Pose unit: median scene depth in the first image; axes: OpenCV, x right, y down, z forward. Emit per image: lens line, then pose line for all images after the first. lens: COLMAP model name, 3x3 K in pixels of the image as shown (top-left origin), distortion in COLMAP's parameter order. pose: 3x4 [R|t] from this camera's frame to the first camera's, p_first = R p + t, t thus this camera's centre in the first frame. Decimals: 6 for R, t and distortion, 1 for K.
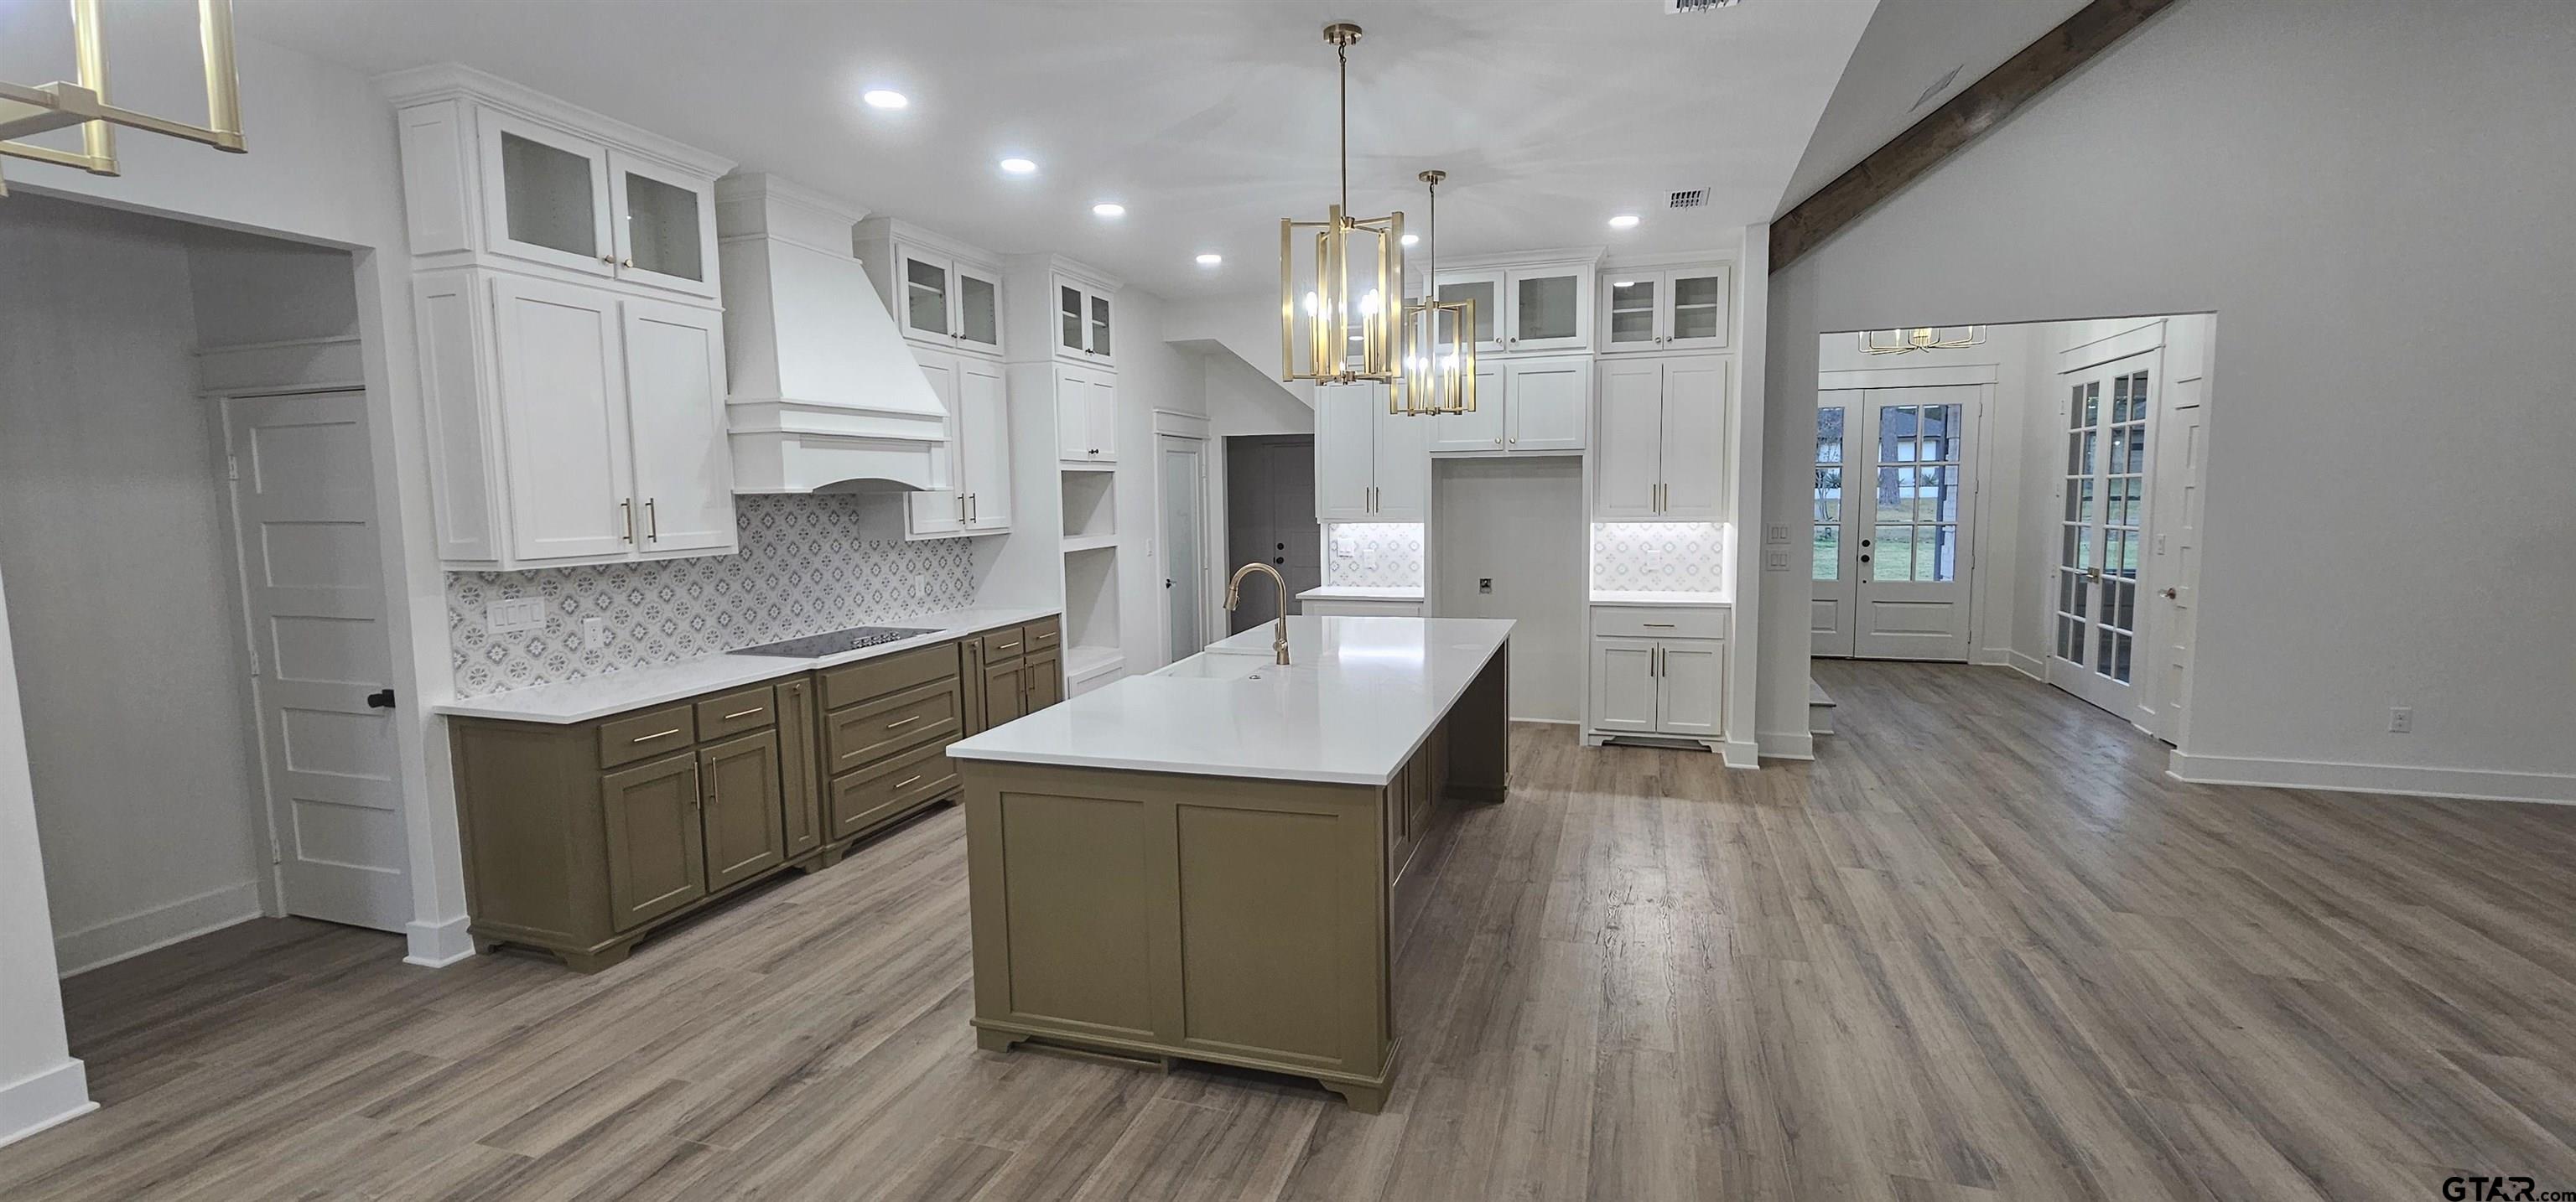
lens RADIAL K [[1062.1, 0, 1293.8], [0, 1062.1, 593.5], [0, 0, 1]] dist [-0.002246, 0.001129]
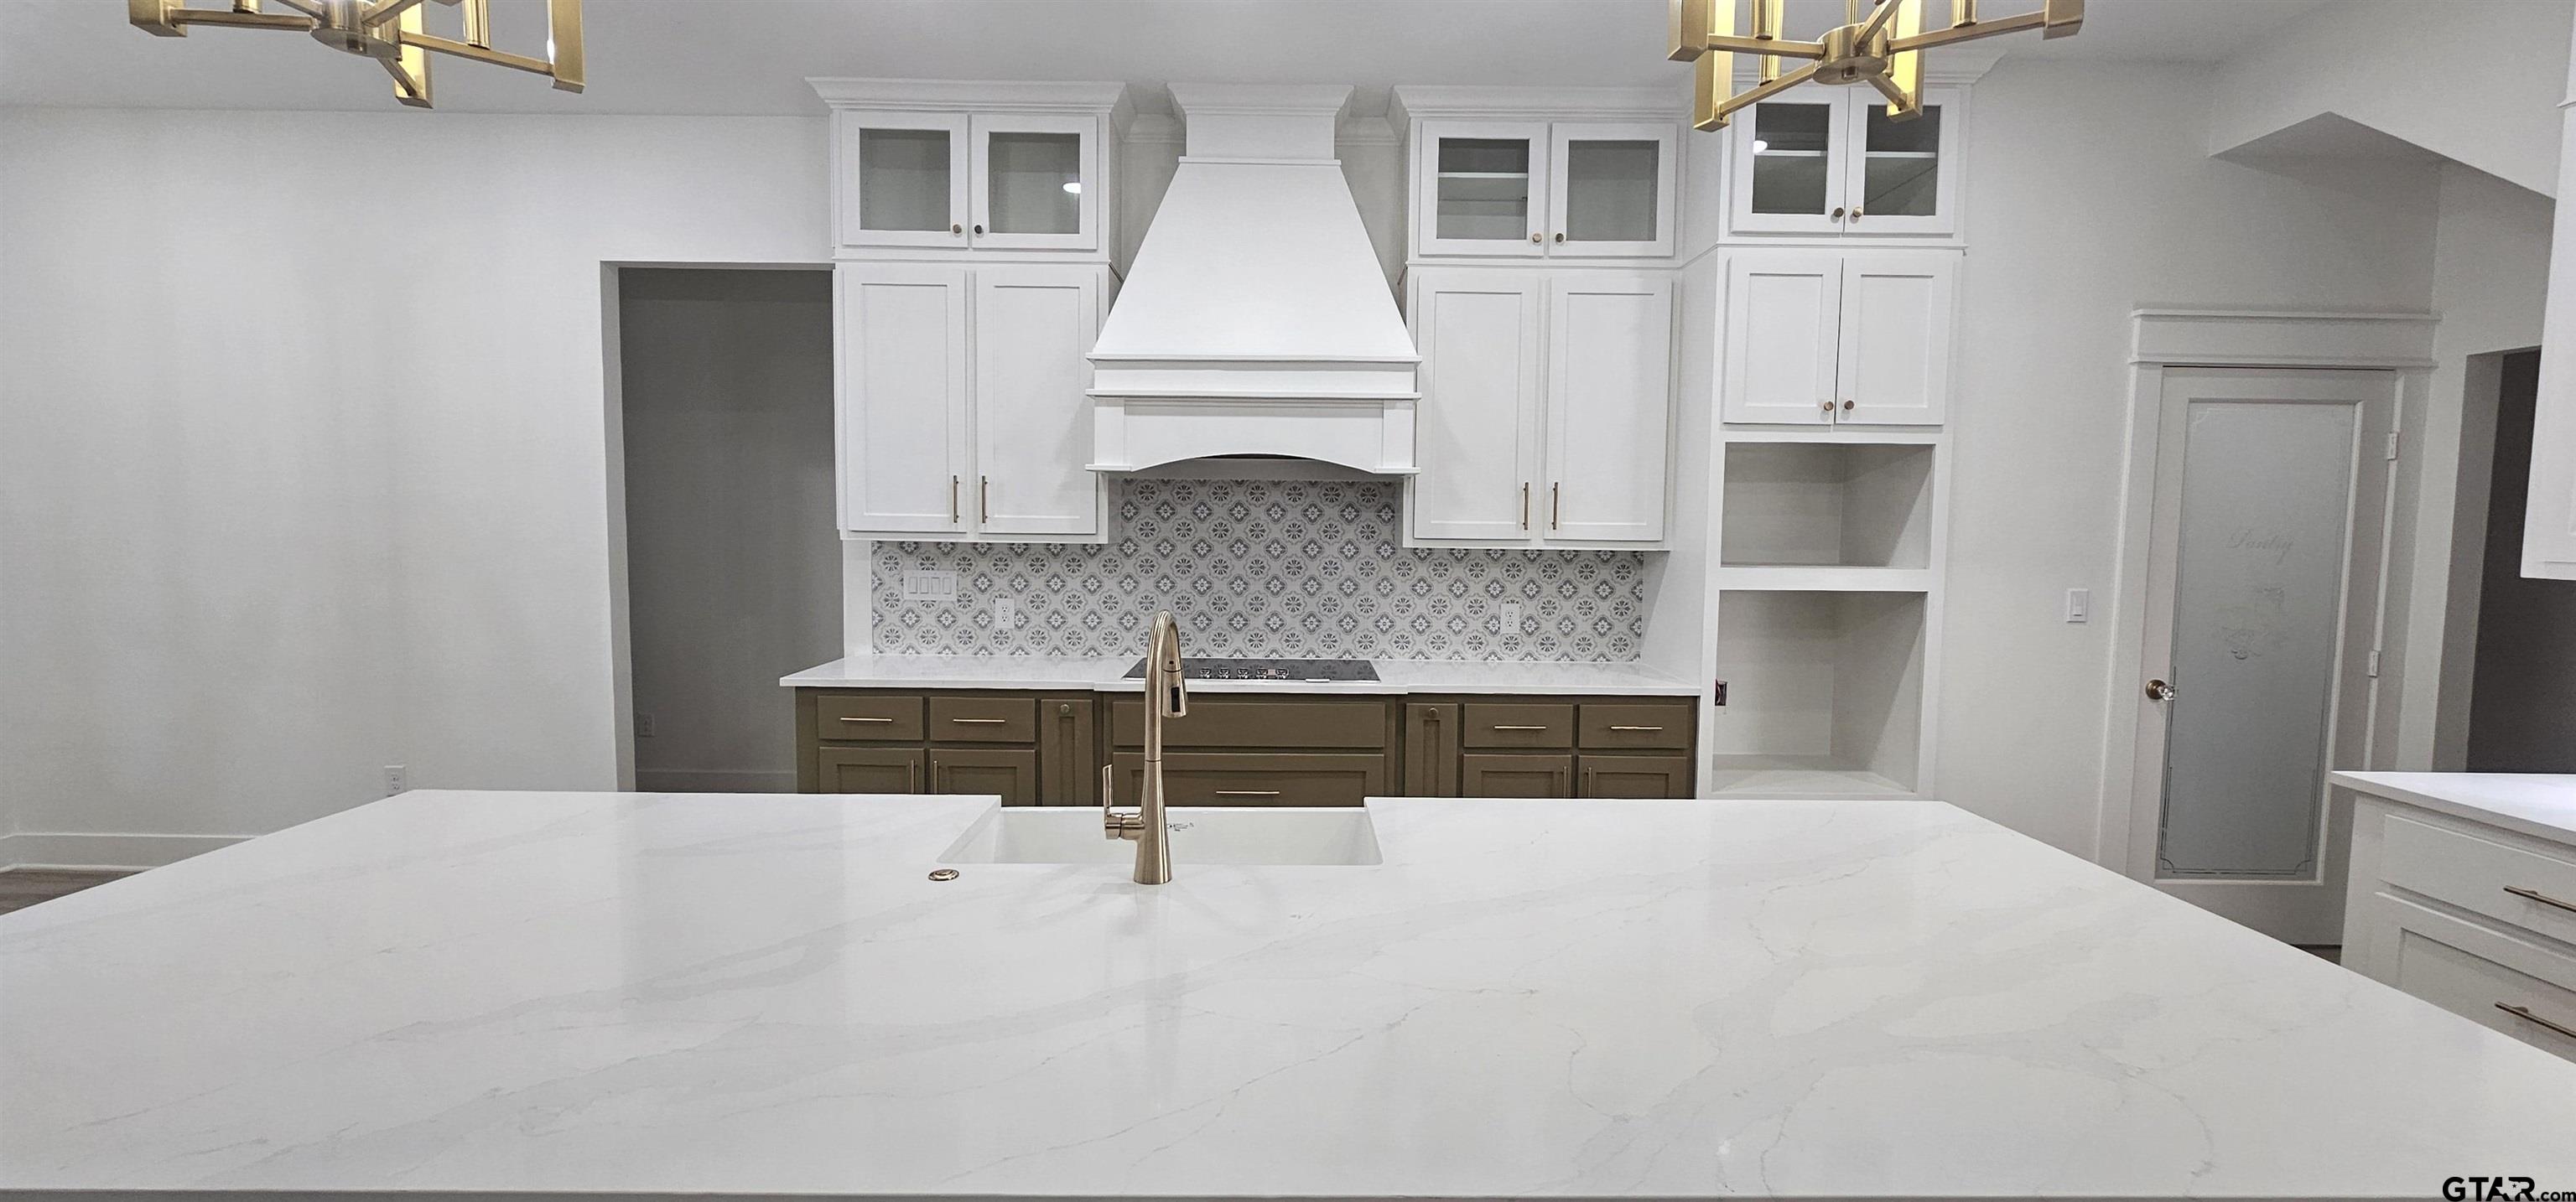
lens RADIAL K [[1050.9, 0, 1288.0], [0, 1050.9, 601.0], [0, 0, 1]] dist [-0.002958, 0.000287]
pose [[0.308714, 0.088709, -0.947009, 0.295078], [-0.110160, 0.992276, 0.057038, -0.049568], [0.944754, 0.086714, 0.316101, 0.767770]]
